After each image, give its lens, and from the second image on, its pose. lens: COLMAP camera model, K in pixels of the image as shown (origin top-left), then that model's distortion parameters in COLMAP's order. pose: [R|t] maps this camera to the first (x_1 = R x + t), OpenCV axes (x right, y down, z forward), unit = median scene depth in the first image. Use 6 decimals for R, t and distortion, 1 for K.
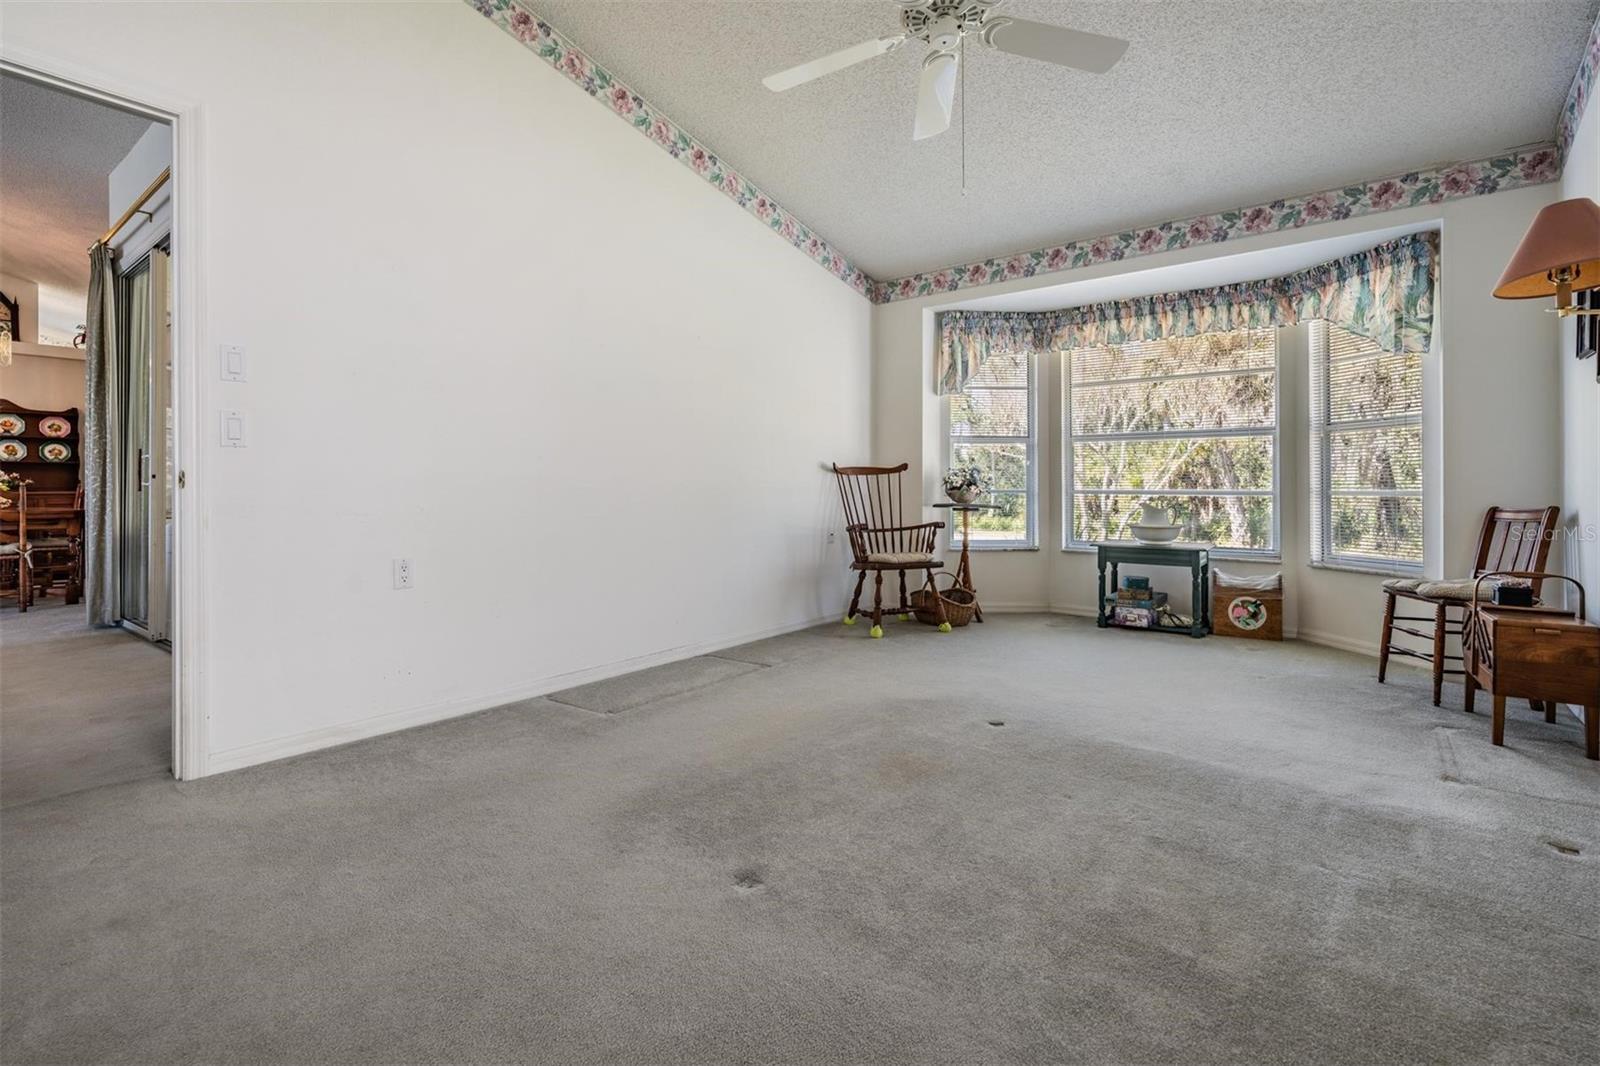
lens RADIAL K [[720.7, 0, 797.7], [0, 720.7, 491.3], [0, 0, 1]] dist [-0.000787, -0.000494]
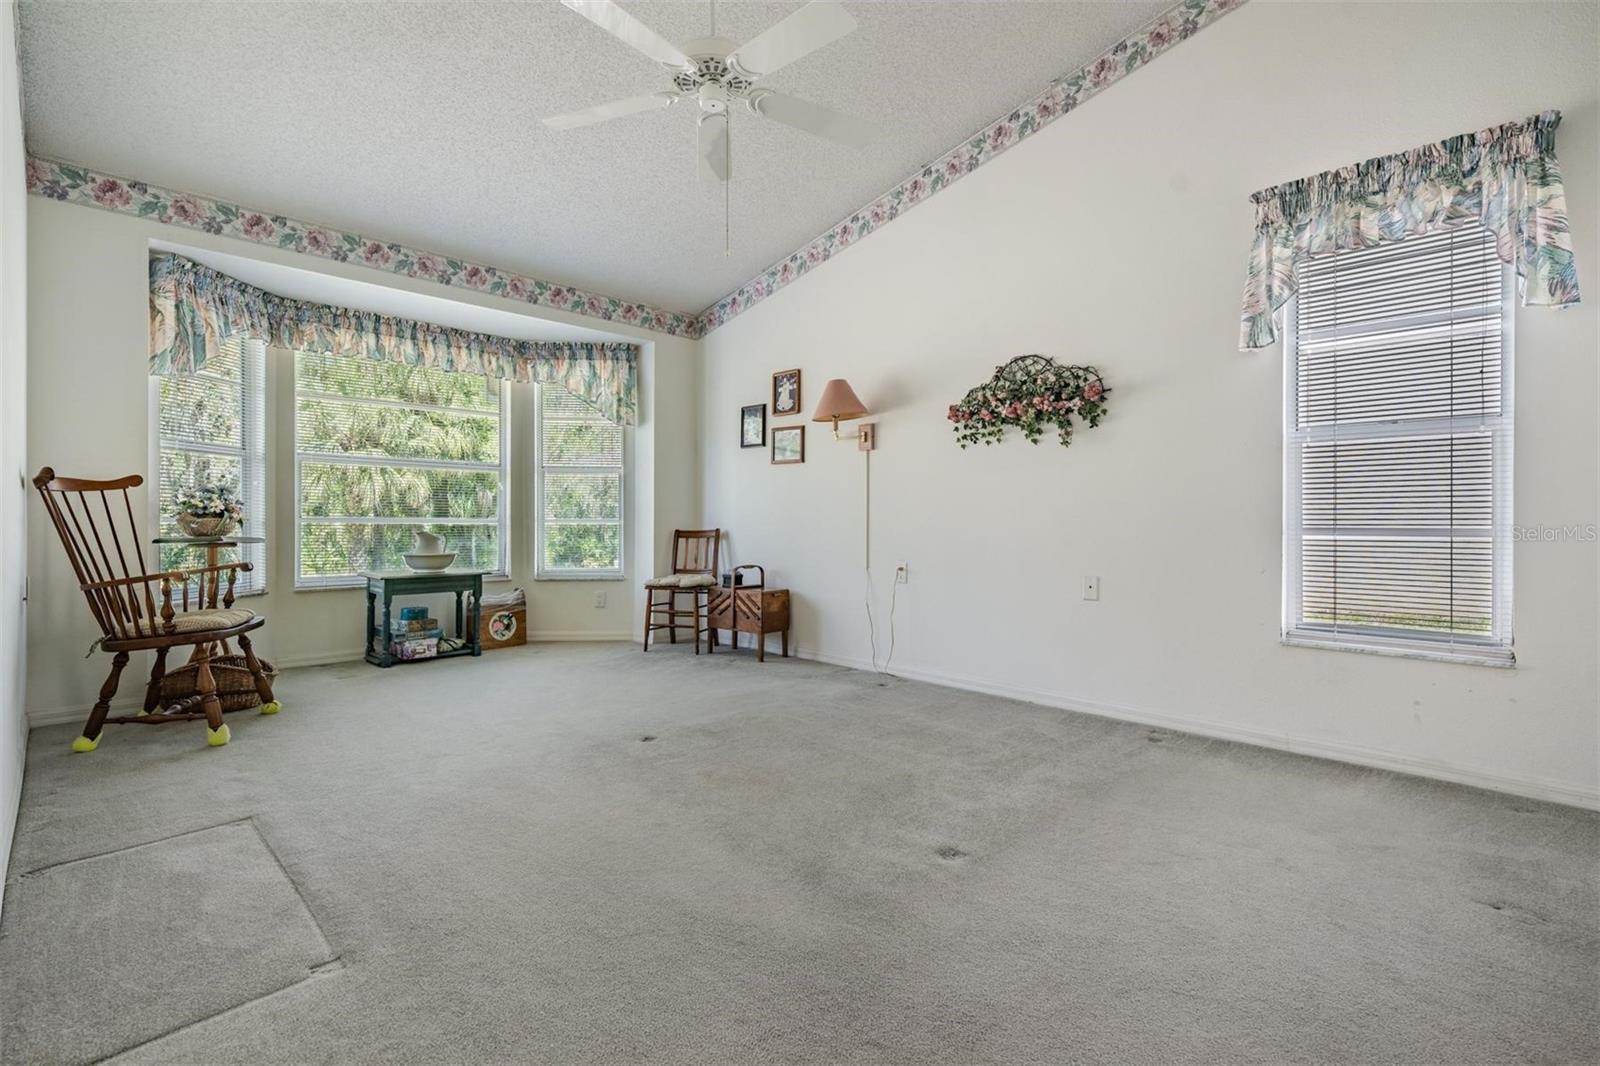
lens RADIAL K [[720.7, 0, 800.9], [0, 720.7, 528.4], [0, 0, 1]] dist [-0.000787, -0.000494]
pose [[0.139655, -0.013092, 0.990114, -0.422473], [-0.007345, 0.999871, 0.014257, -0.006262], [-0.990173, -0.009263, 0.139541, 0.349043]]
